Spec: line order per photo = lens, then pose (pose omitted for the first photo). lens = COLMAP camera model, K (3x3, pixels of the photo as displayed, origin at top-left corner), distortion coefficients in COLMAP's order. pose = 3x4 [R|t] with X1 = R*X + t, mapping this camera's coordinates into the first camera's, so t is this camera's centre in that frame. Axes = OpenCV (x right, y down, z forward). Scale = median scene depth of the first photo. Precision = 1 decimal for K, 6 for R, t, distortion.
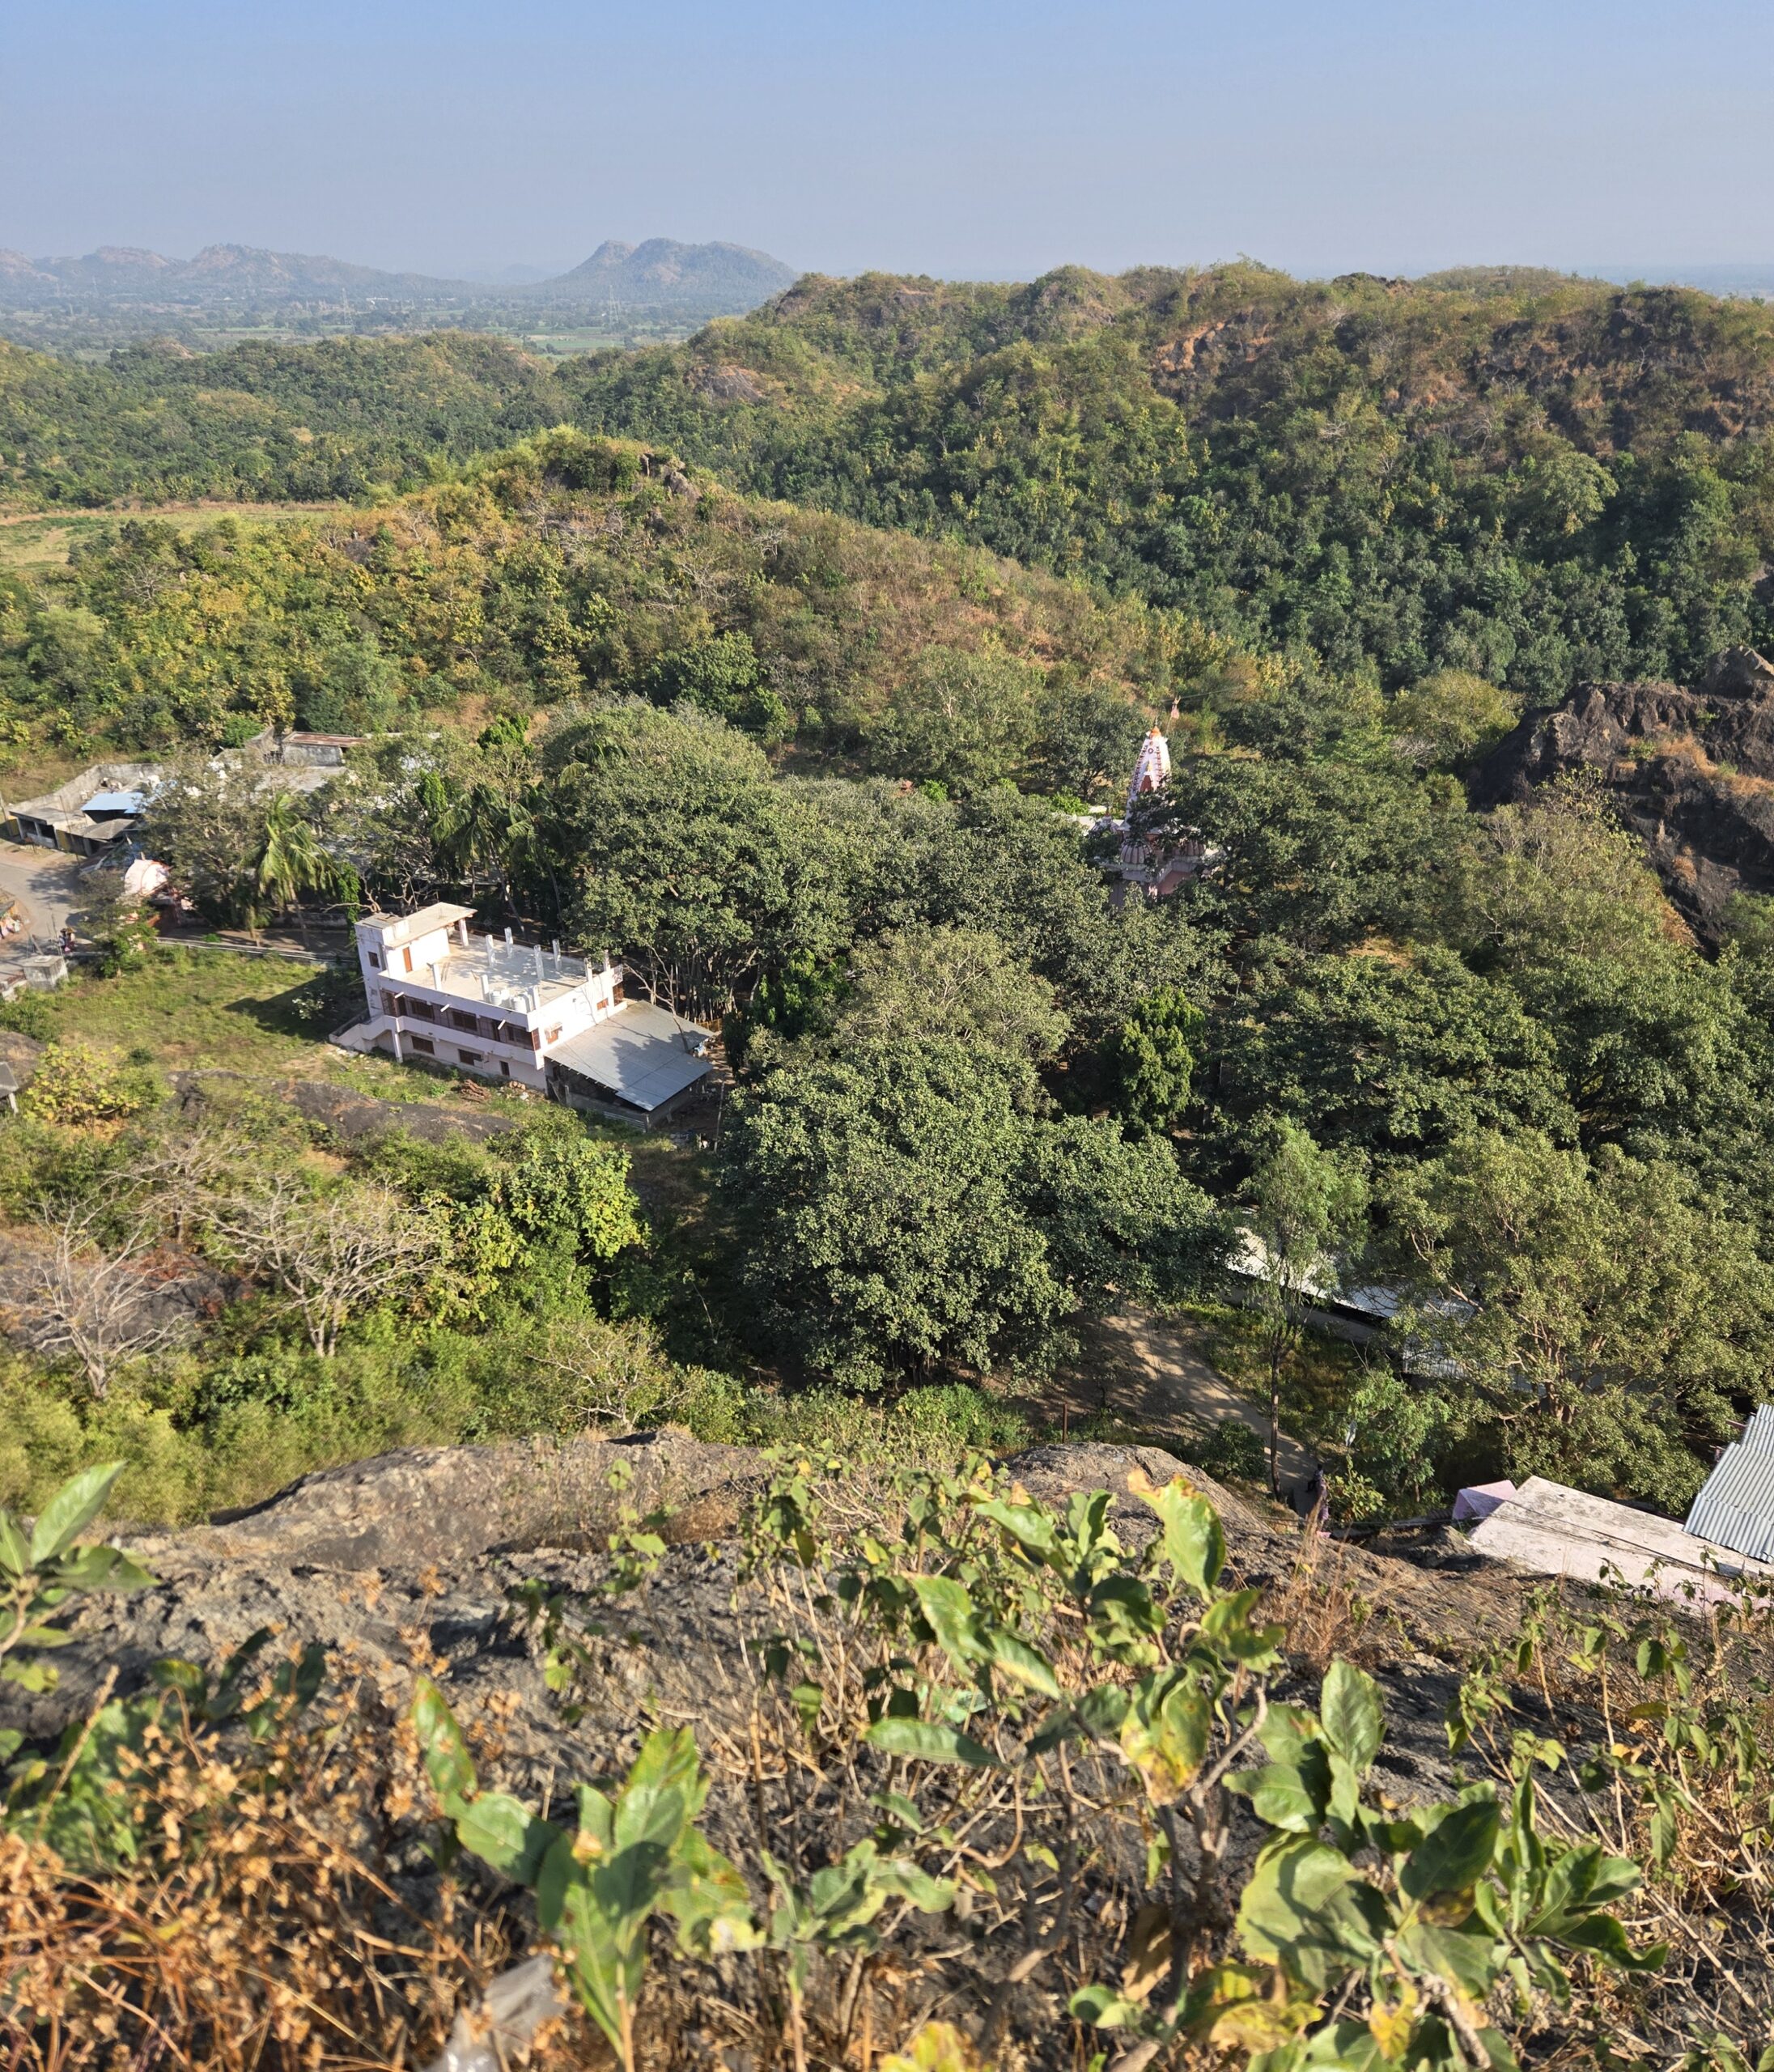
lens RADIAL K [[1557.5, 0, 890.8], [0, 1557.5, 1037.0], [0, 0, 1]] dist [0.067650, -0.033802]
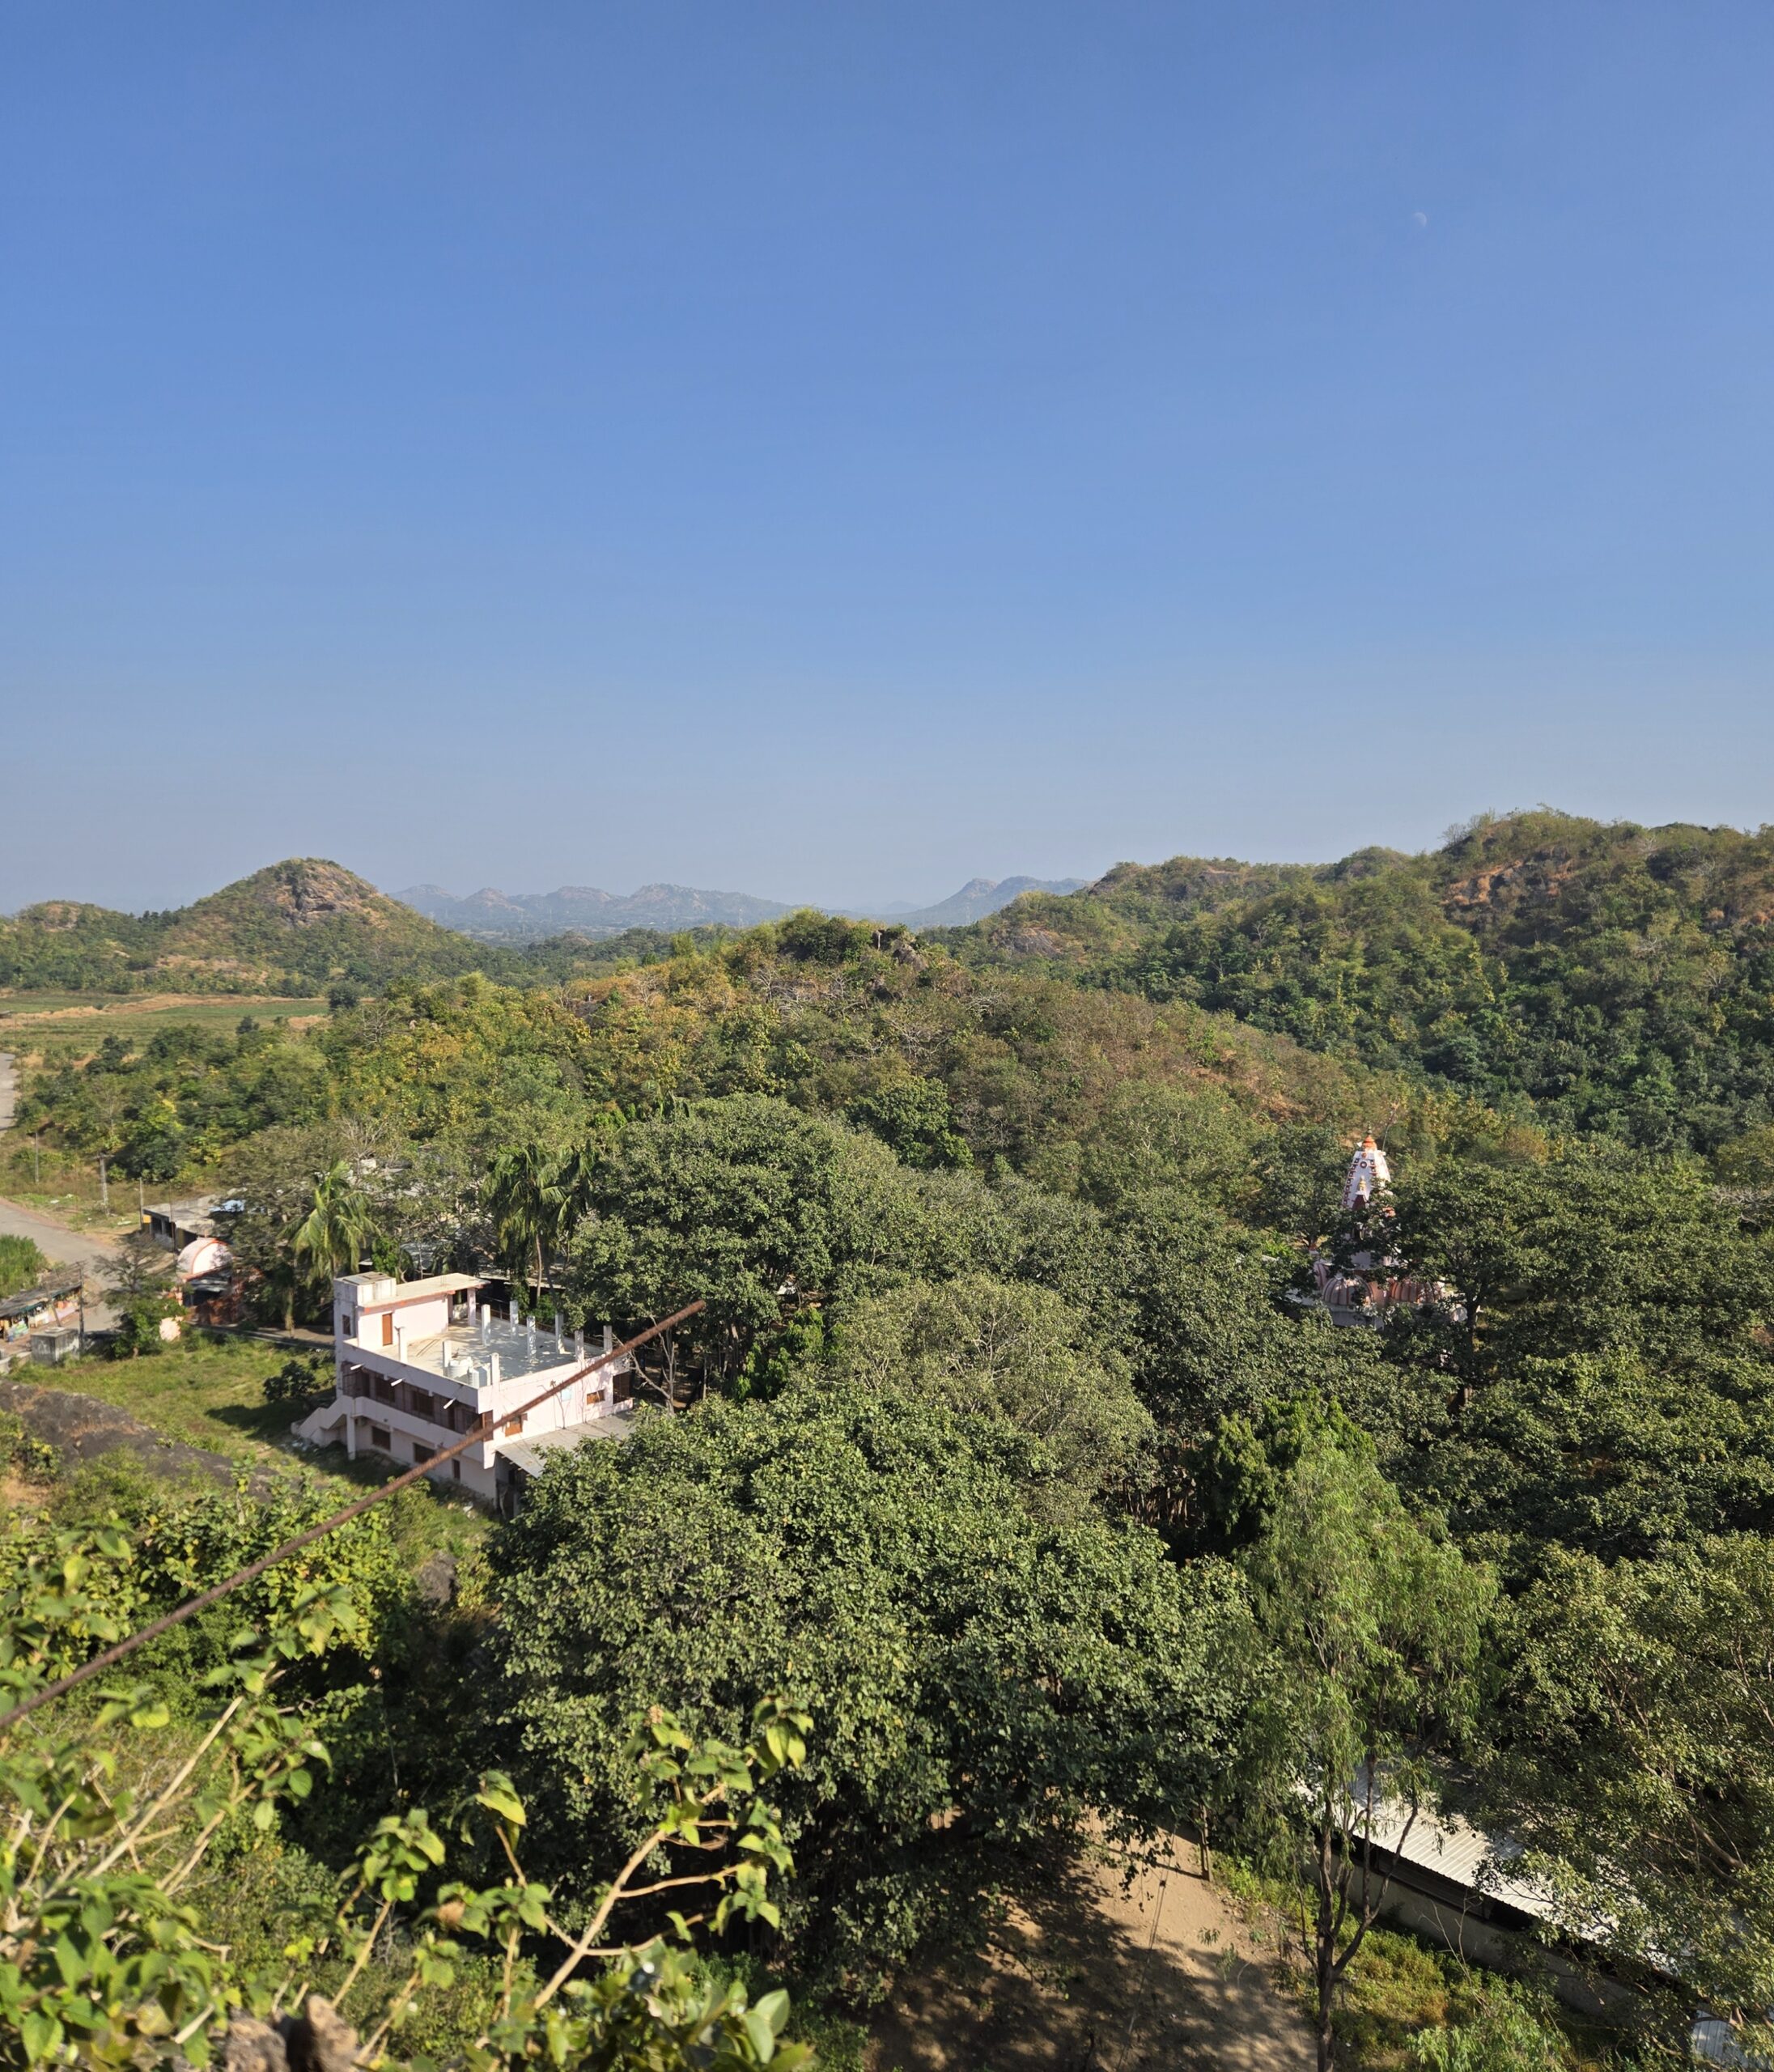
lens RADIAL K [[1557.5, 0, 891.6], [0, 1557.5, 1054.8], [0, 0, 1]] dist [0.067650, -0.033802]
pose [[0.976717, 0.028565, -0.212623, 0.063064], [-0.101599, 0.934497, -0.341165, 0.037053], [0.188950, 0.354824, 0.915640, 0.132907]]
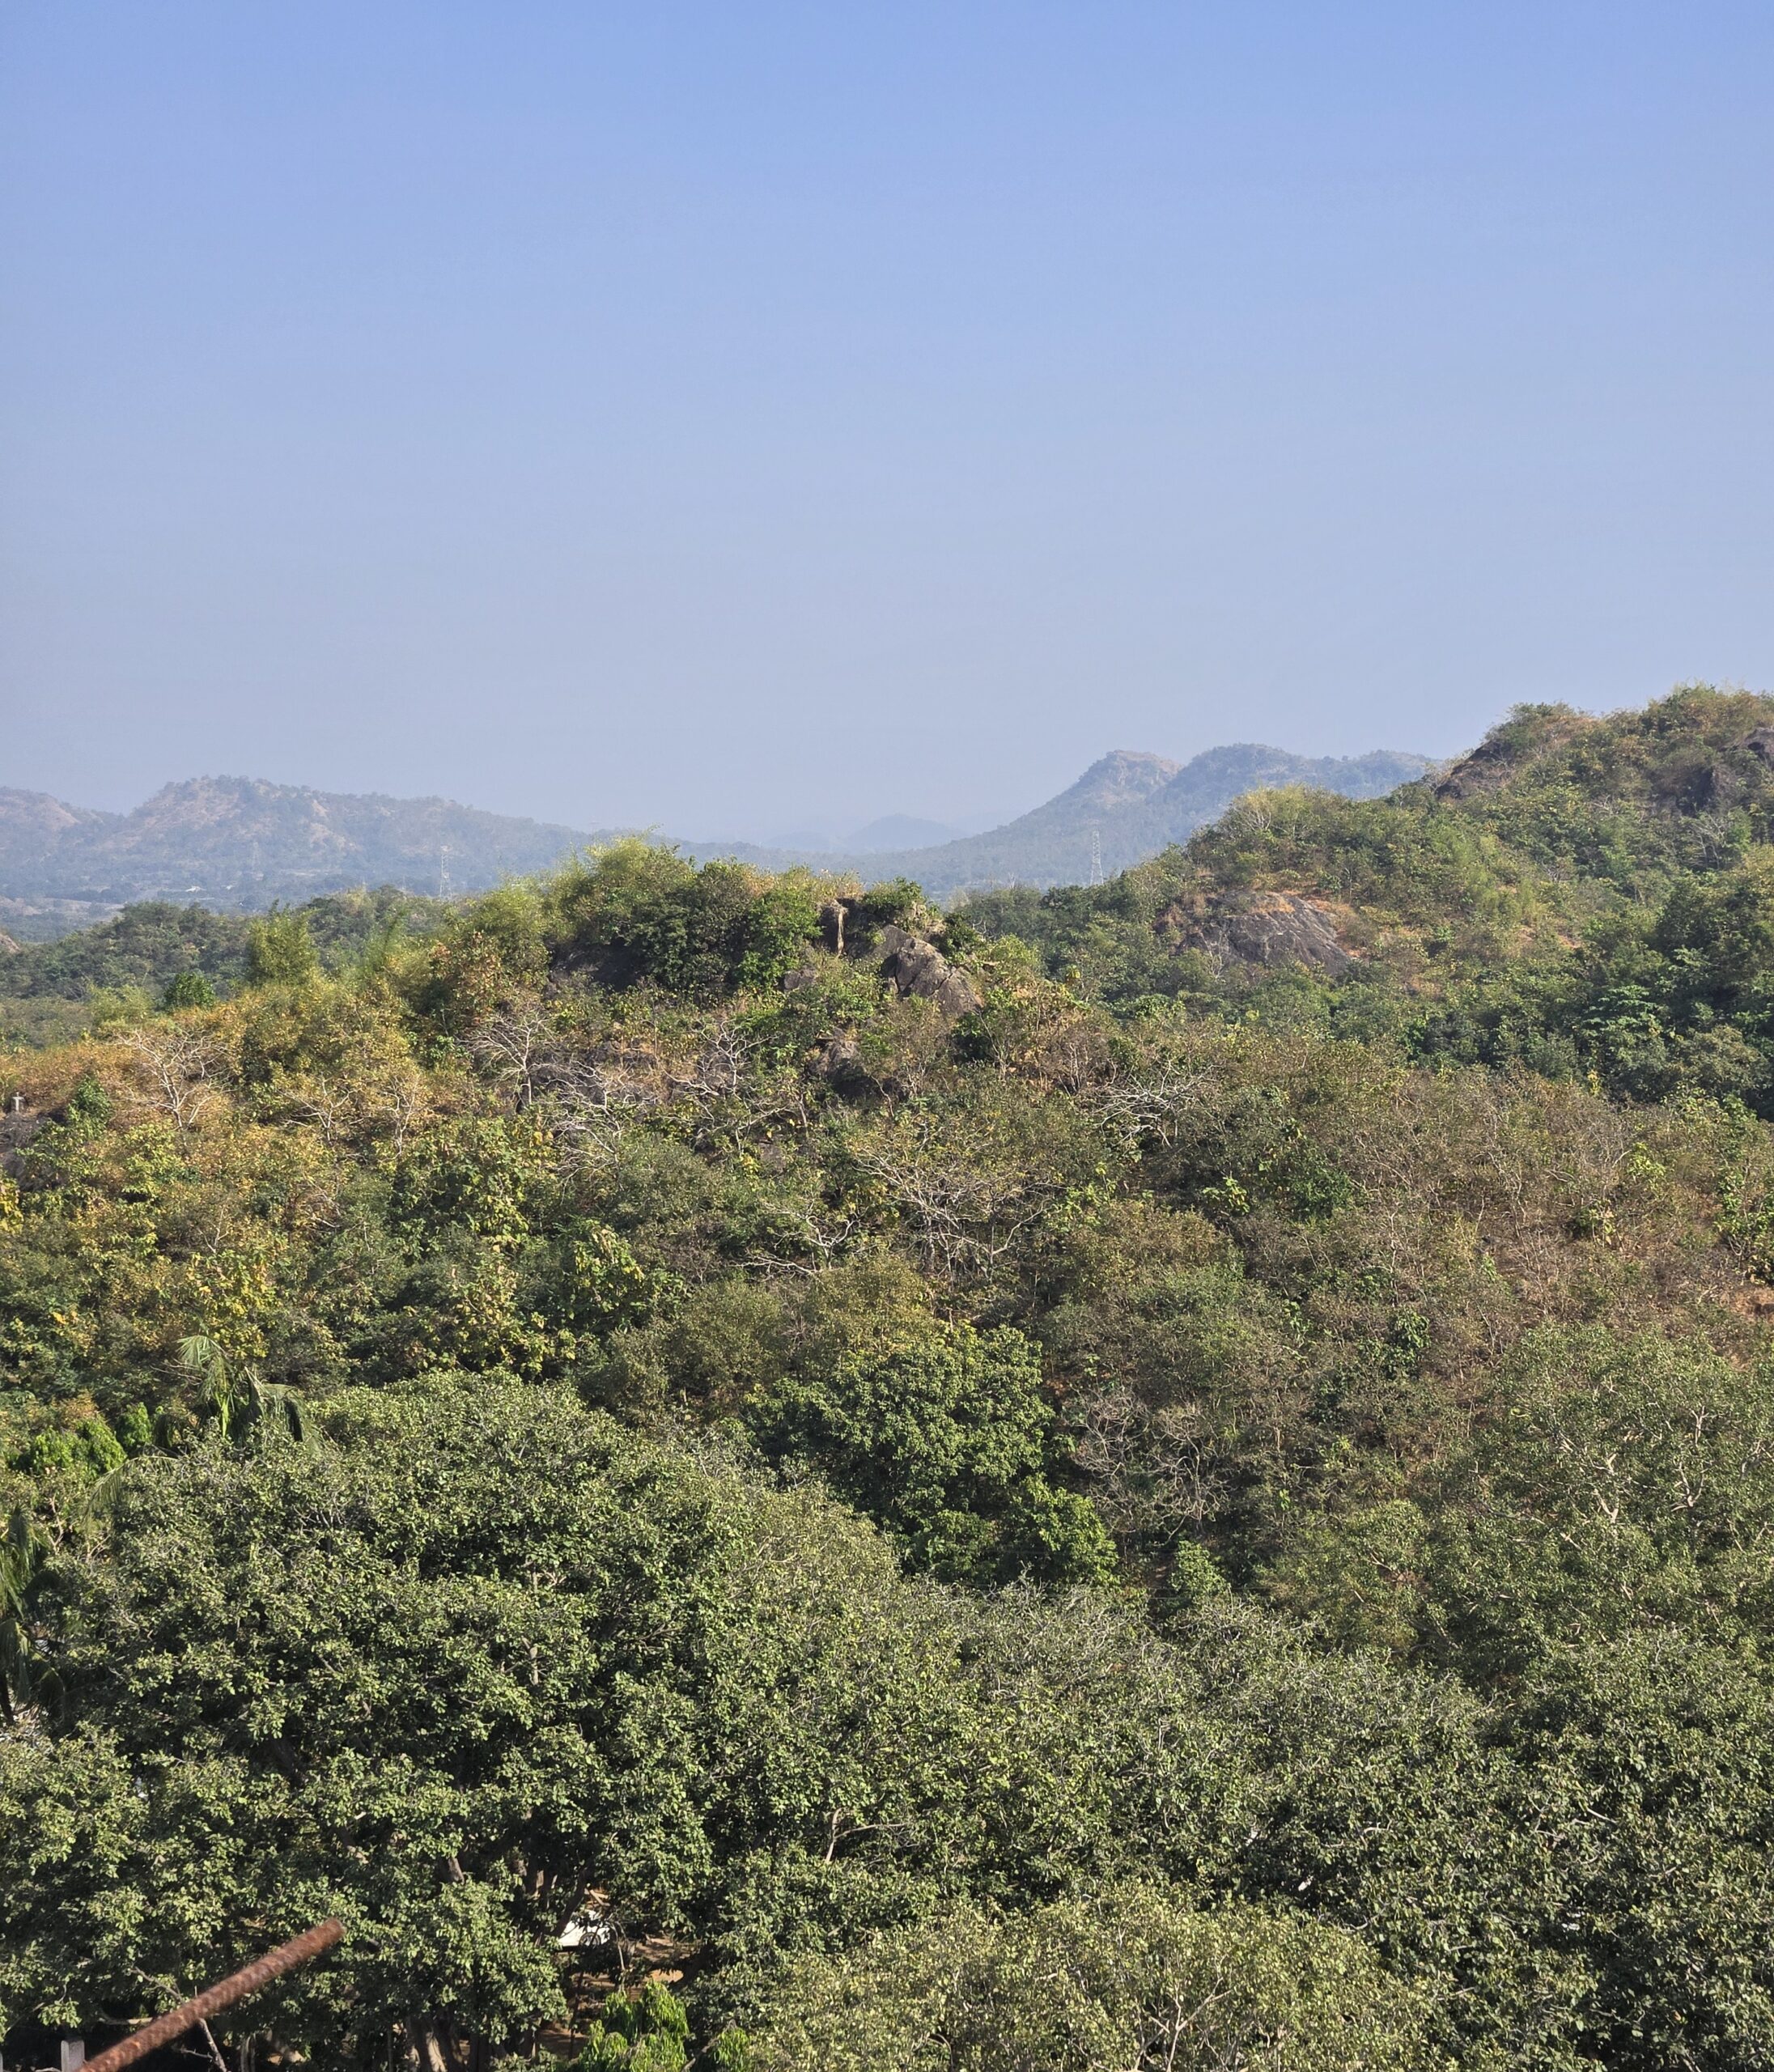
lens RADIAL K [[4489.8, 0, 885.6], [0, 4489.8, 1039.7], [0, 0, 1]] dist [-0.172617, 0.000000]
pose [[0.977207, 0.010070, -0.212049, 0.063572], [-0.093346, 0.917507, -0.386609, 0.037891], [0.190663, 0.397591, 0.897535, 0.130898]]
